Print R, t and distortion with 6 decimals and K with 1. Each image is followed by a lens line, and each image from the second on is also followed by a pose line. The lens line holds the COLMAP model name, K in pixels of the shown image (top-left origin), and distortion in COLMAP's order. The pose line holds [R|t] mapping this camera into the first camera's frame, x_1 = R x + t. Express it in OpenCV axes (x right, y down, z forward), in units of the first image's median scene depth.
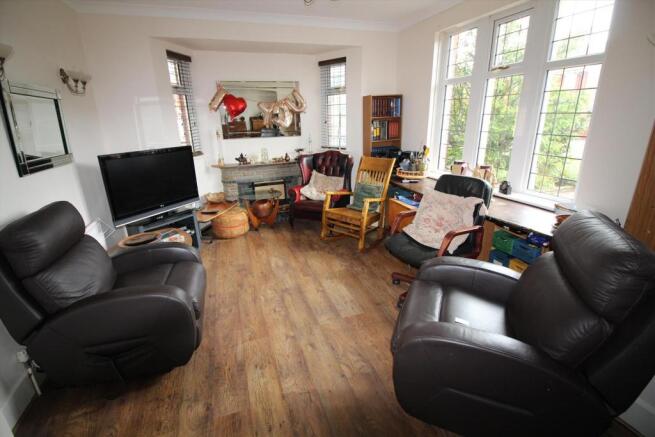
lens RADIAL K [[308.5, 0, 328.2], [0, 308.5, 216.0], [0, 0, 1]] dist [-0.000379, -0.000401]
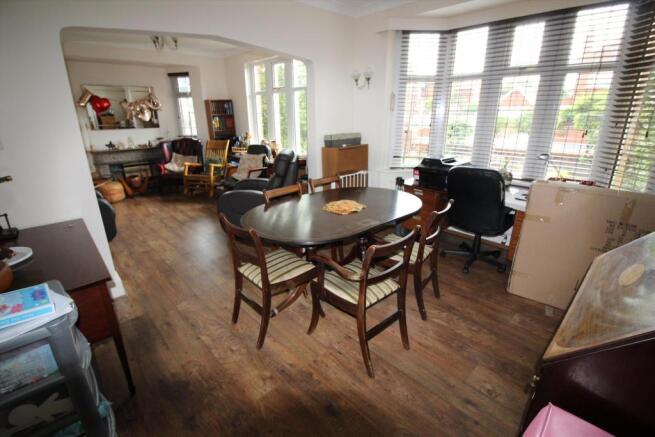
lens RADIAL K [[308.5, 0, 328.2], [0, 308.5, 216.0], [0, 0, 1]] dist [-0.000379, -0.000401]
pose [[0.915231, -0.115108, 0.386137, 0.022419], [0.114001, 0.993144, 0.025852, 0.187403], [-0.386465, 0.020359, 0.922079, -0.562826]]
